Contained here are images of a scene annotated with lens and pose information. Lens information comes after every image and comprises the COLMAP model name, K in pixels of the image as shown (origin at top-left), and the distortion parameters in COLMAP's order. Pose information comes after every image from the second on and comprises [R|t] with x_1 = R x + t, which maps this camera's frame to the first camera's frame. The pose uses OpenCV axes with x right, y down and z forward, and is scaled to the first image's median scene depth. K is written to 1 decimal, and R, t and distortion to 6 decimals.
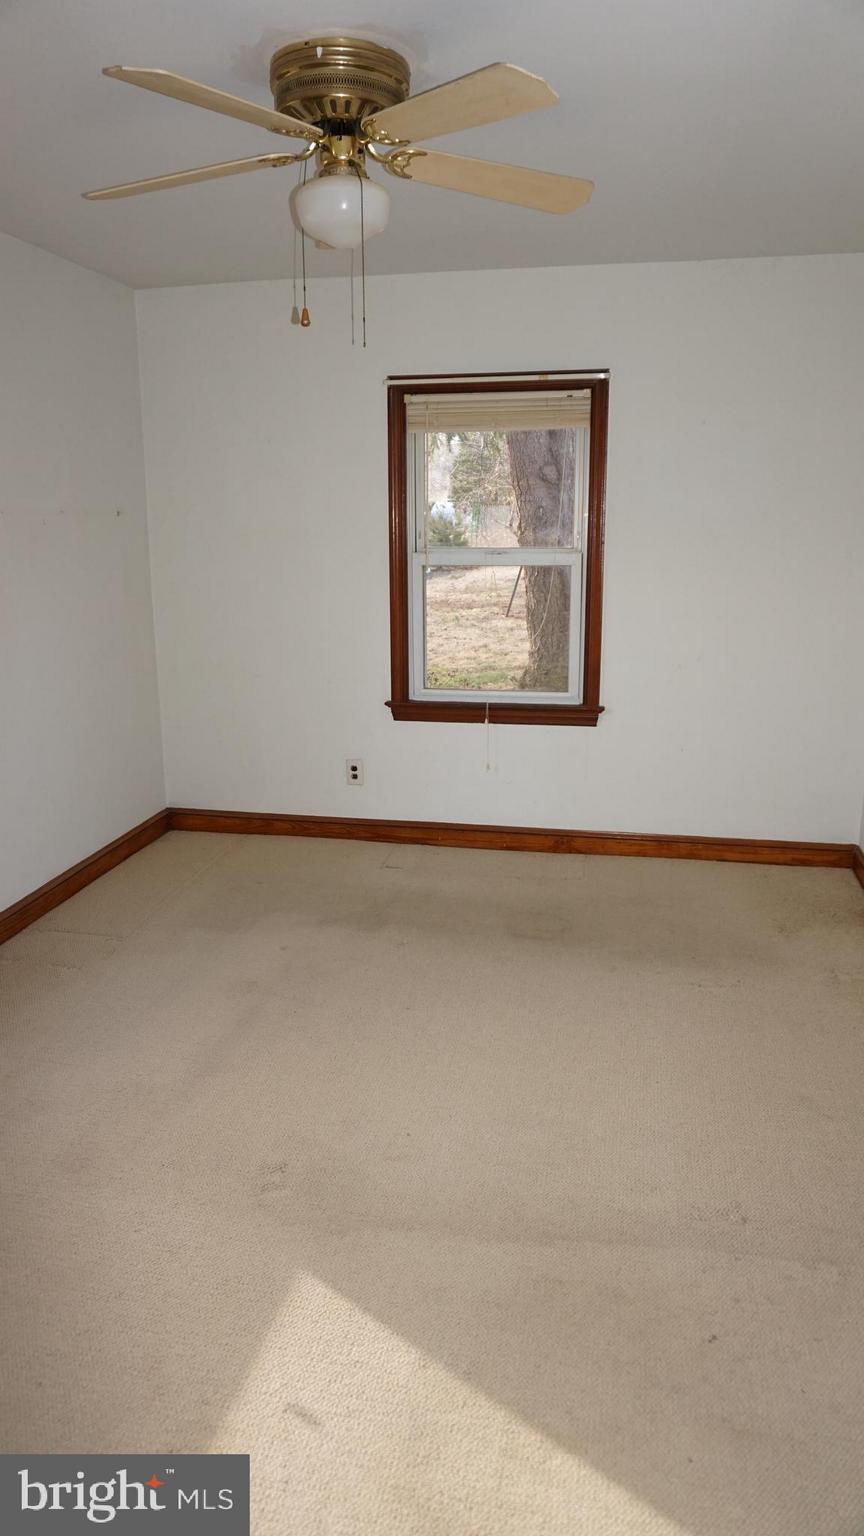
lens RADIAL K [[1035.0, 0, 426.6], [0, 1035.0, 776.9], [0, 0, 1]] dist [-0.048743, 0.044792]
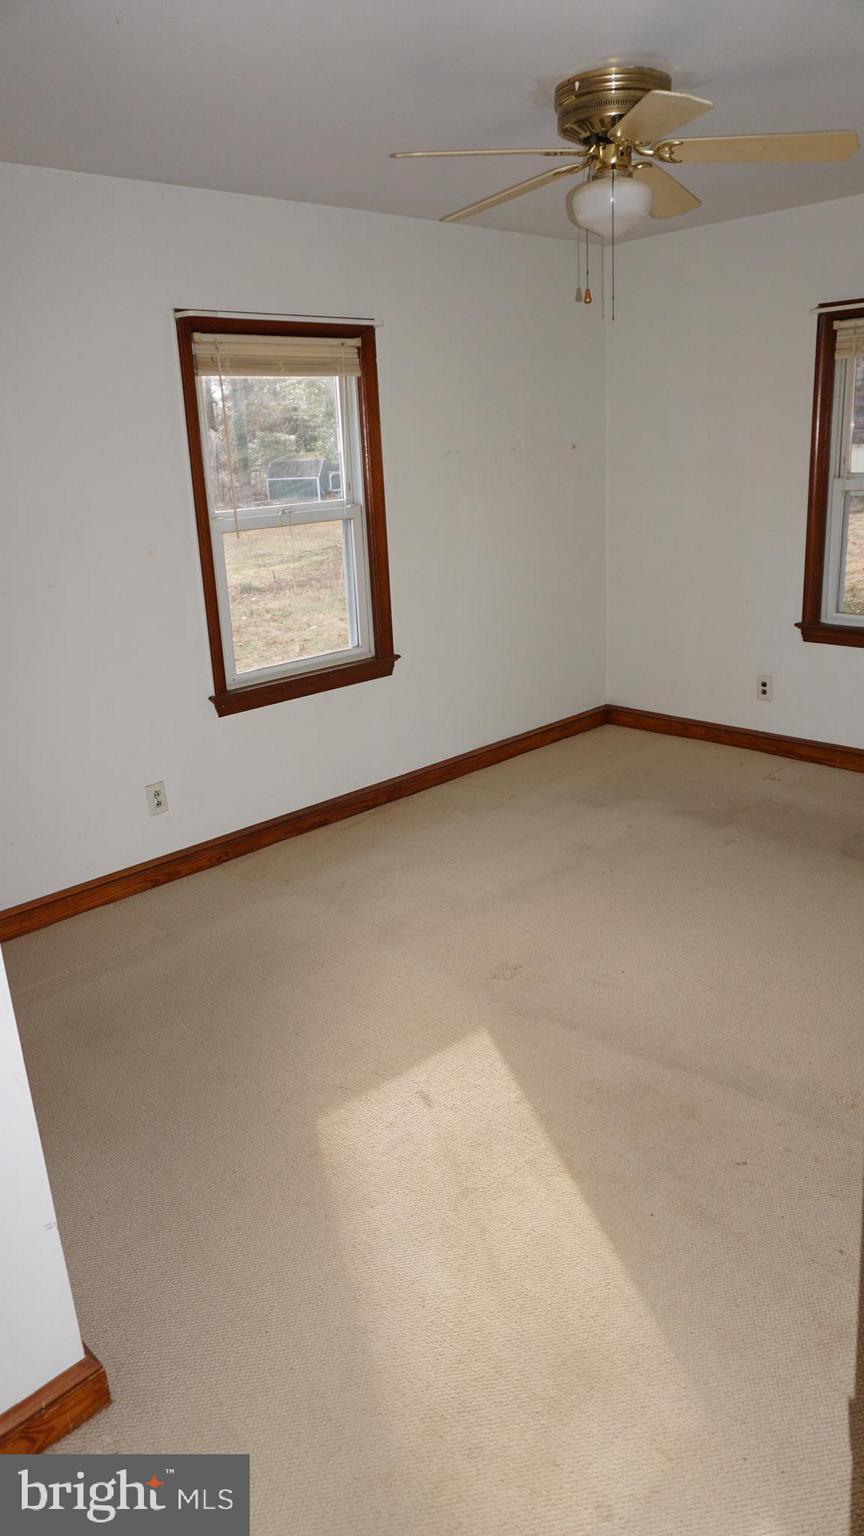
lens RADIAL K [[1035.0, 0, 426.6], [0, 1035.0, 776.9], [0, 0, 1]] dist [-0.048743, 0.044792]
pose [[0.823321, 0.140762, -0.549844, 0.268602], [-0.097230, 0.989417, 0.107704, 0.006310], [0.559186, -0.035214, 0.828294, -0.083934]]
